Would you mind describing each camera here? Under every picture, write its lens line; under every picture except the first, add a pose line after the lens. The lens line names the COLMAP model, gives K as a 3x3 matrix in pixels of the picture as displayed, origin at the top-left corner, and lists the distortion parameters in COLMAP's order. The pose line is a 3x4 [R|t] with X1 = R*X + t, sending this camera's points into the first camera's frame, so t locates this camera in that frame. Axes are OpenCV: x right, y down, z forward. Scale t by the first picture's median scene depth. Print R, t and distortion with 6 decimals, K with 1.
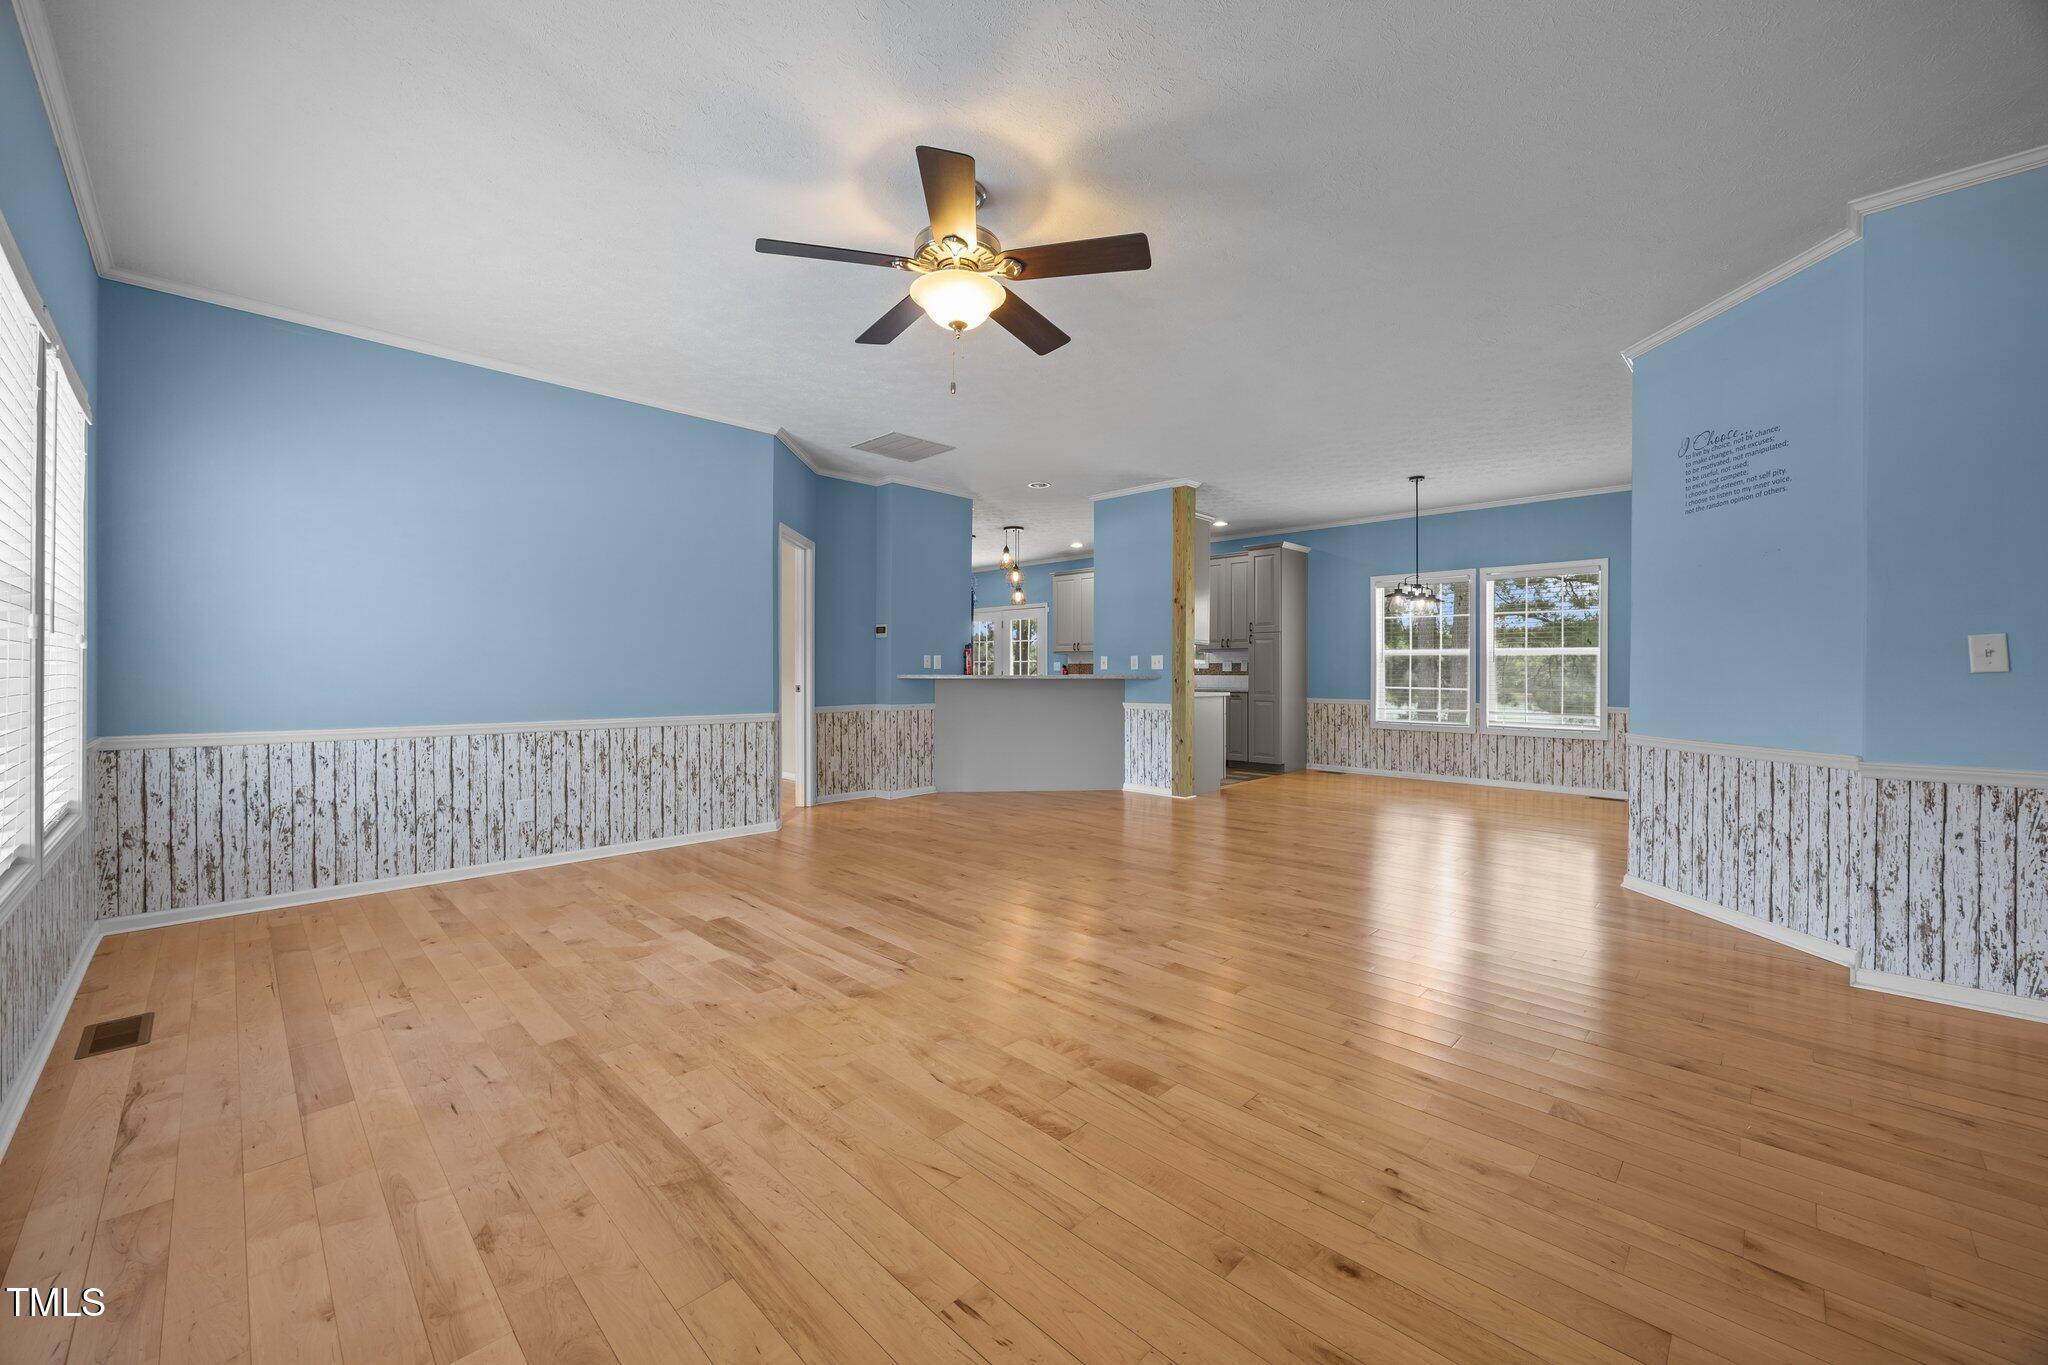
lens RADIAL K [[782.5, 0, 1027.7], [0, 782.5, 675.5], [0, 0, 1]] dist [-0.003655, -0.000483]
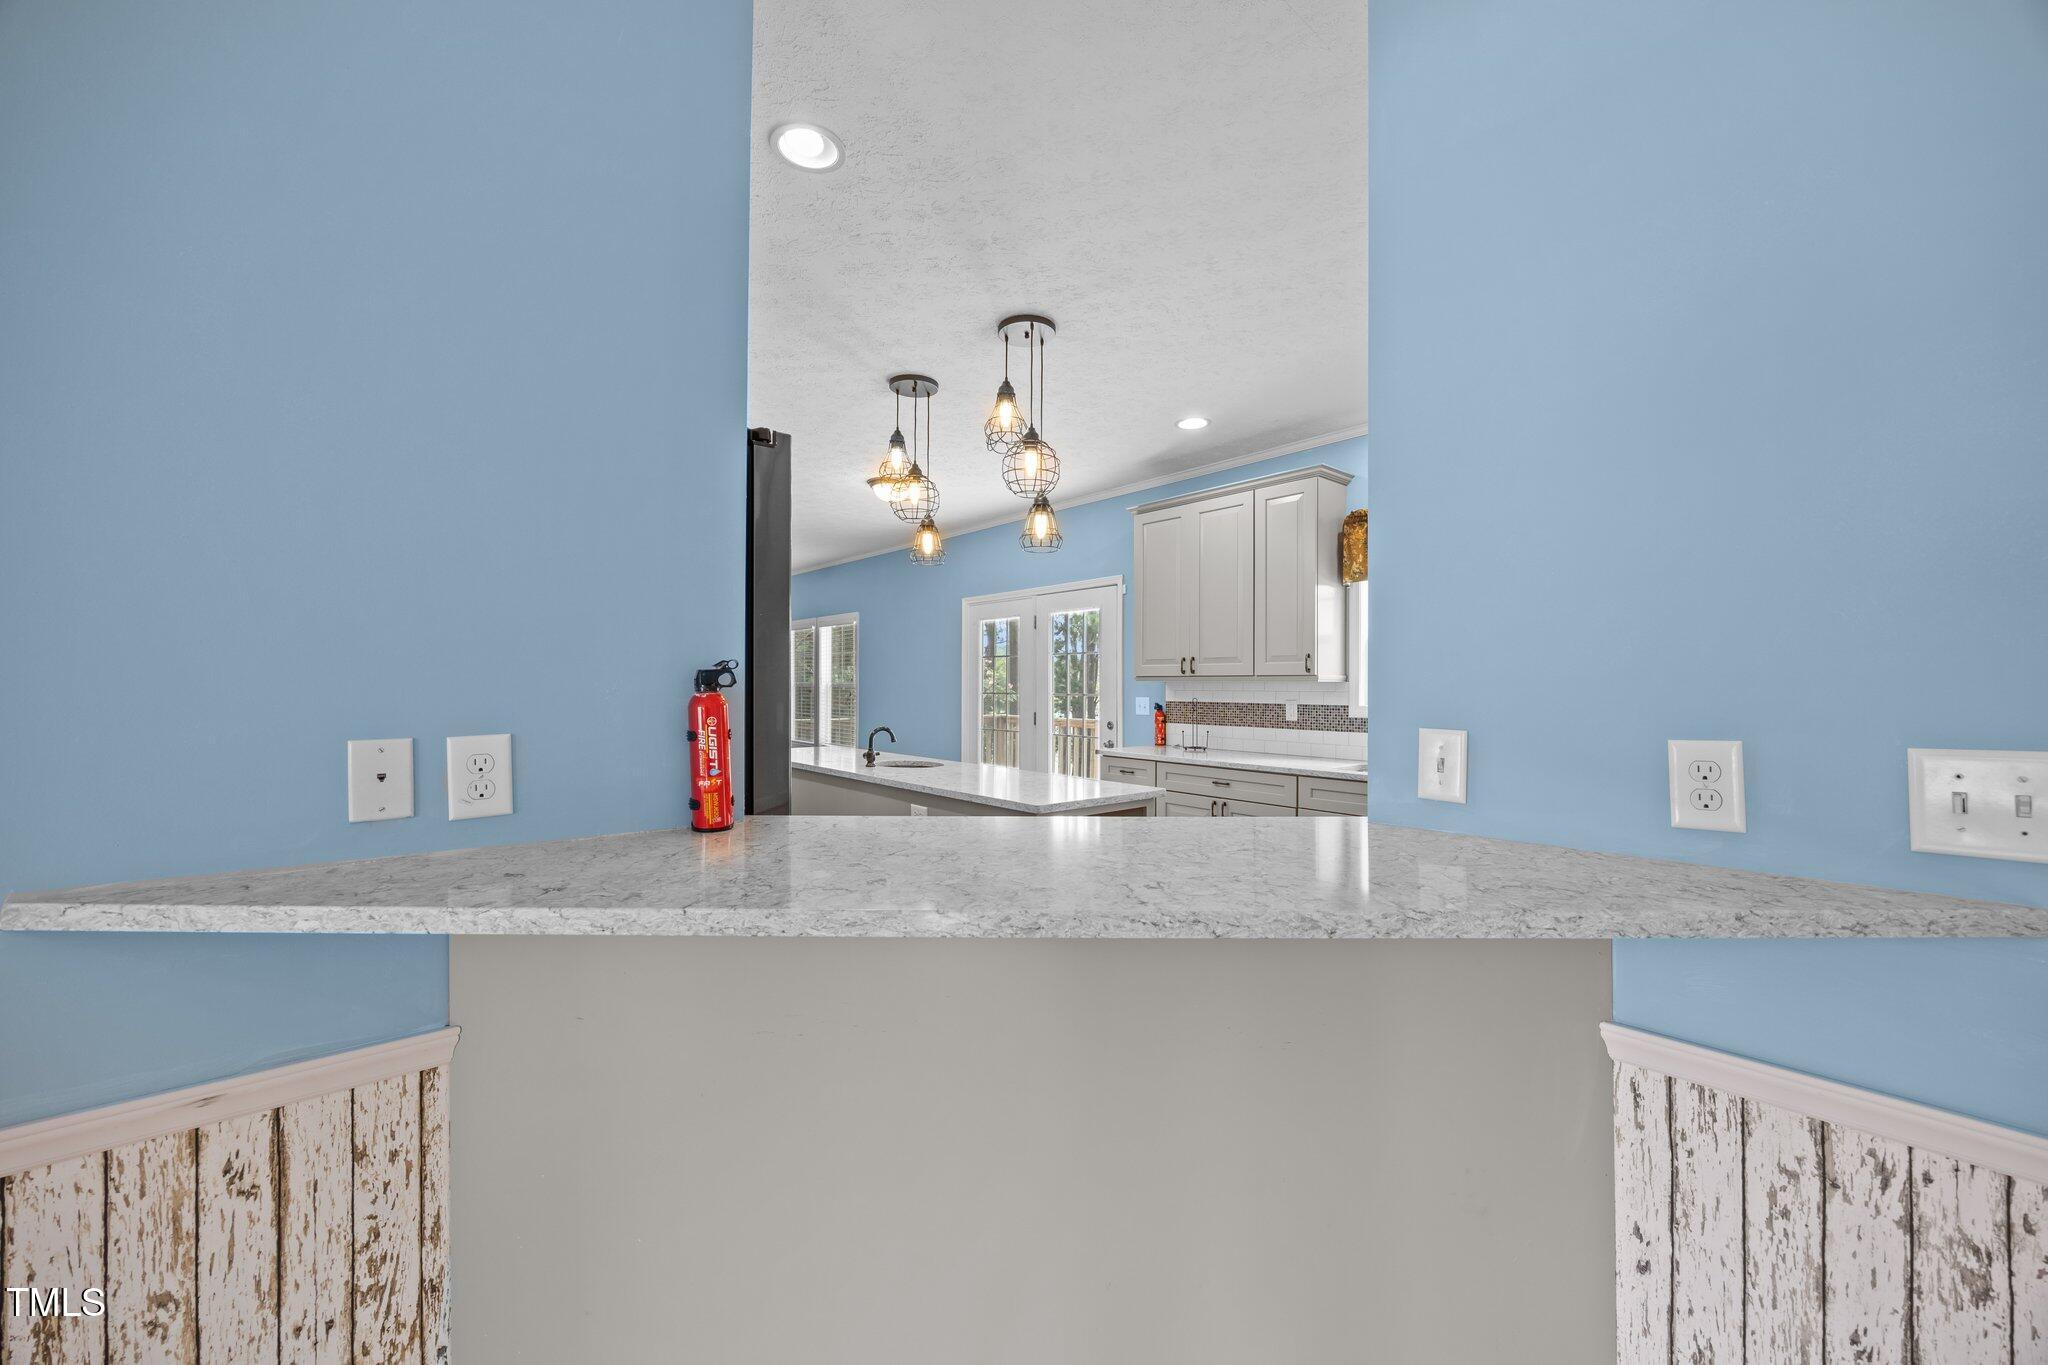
lens RADIAL K [[782.5, 0, 1029.4], [0, 782.5, 683.9], [0, 0, 1]] dist [-0.003655, -0.000483]
pose [[0.995979, -0.002390, -0.089560, 0.019546], [0.001689, 0.999967, -0.007901, -0.037697], [0.089576, 0.007718, 0.995950, 0.904289]]
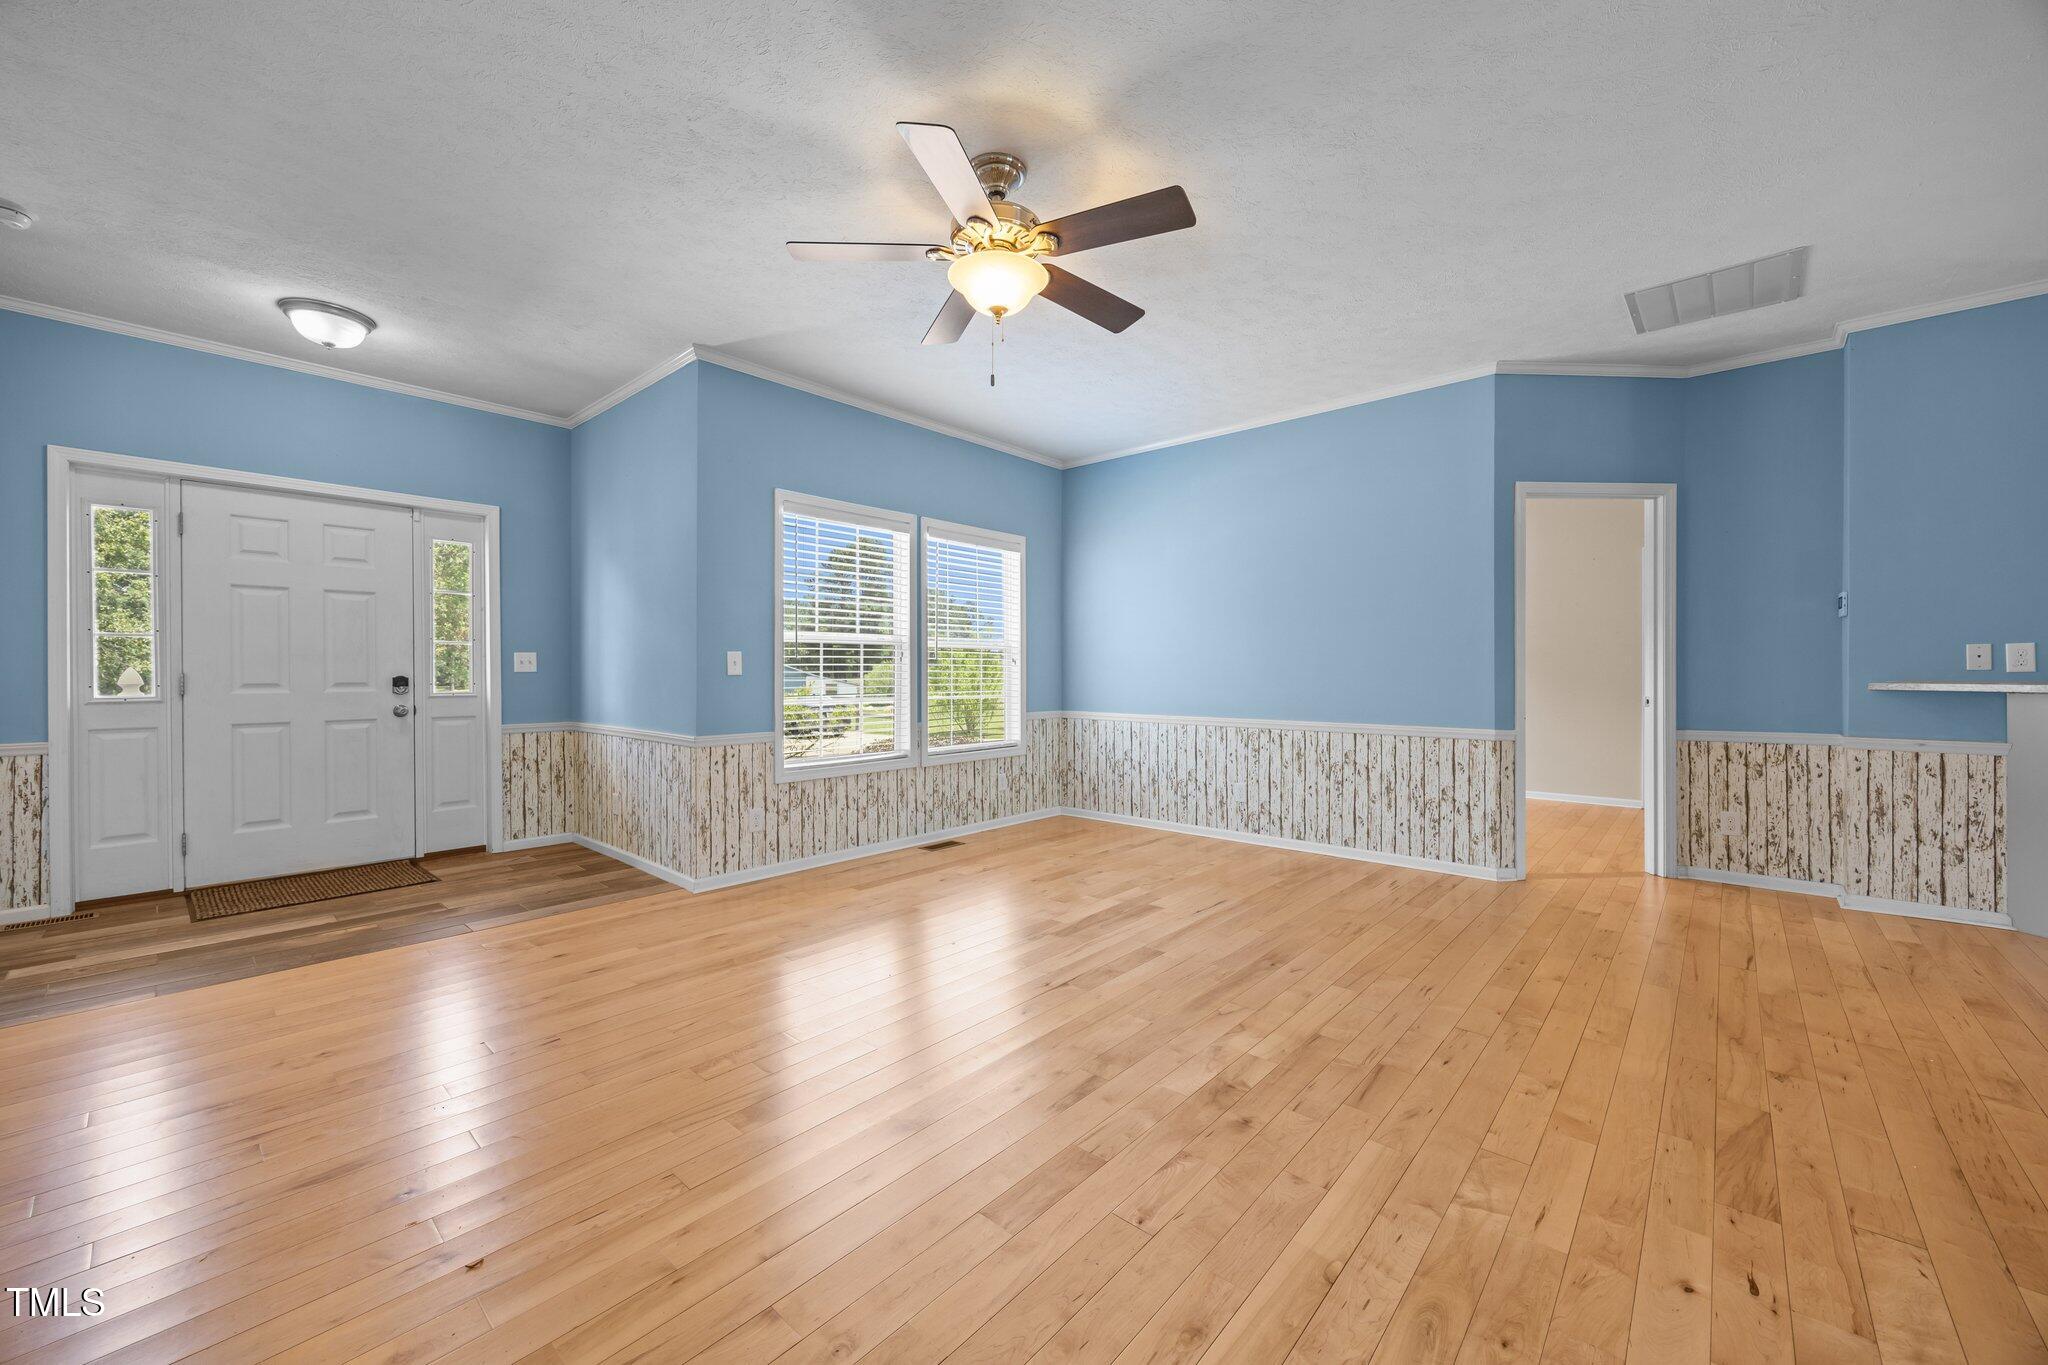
lens RADIAL K [[782.5, 0, 1036.4], [0, 782.5, 675.6], [0, 0, 1]] dist [-0.003655, -0.000483]
pose [[0.043402, -0.000510, -0.999058, 0.352920], [-0.004849, 0.999988, -0.000721, -0.002670], [0.999046, 0.004876, 0.043399, 0.412605]]
